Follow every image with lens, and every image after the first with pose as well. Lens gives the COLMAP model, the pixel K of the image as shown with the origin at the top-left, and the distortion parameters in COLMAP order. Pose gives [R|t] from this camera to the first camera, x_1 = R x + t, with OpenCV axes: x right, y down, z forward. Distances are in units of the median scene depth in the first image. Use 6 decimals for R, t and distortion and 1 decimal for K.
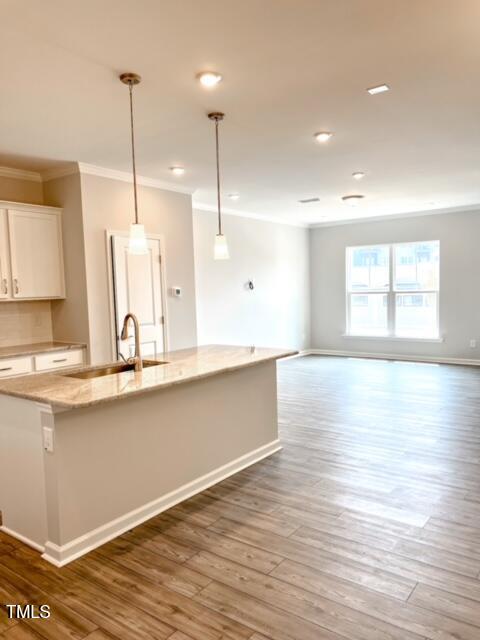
lens RADIAL K [[478.3, 0, 241.5], [0, 478.3, 319.1], [0, 0, 1]] dist [0.030686, -0.003213]
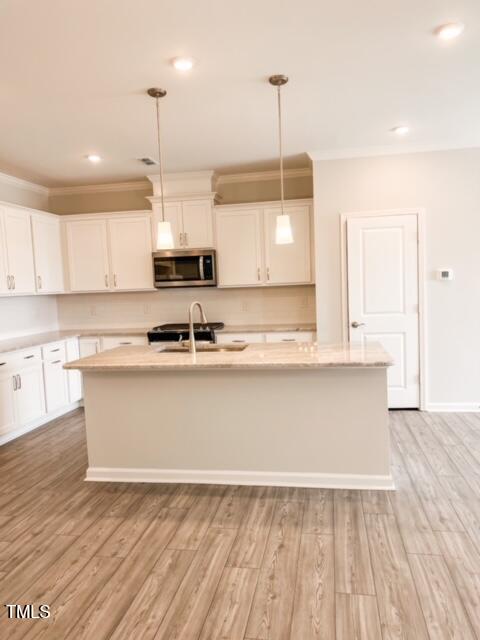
lens RADIAL K [[478.3, 0, 242.6], [0, 478.3, 322.1], [0, 0, 1]] dist [0.030686, -0.003213]
pose [[0.456690, 0.075350, -0.886429, 0.947235], [-0.024387, 0.997093, 0.072193, -0.057652], [0.889292, -0.011353, 0.457200, 0.695773]]
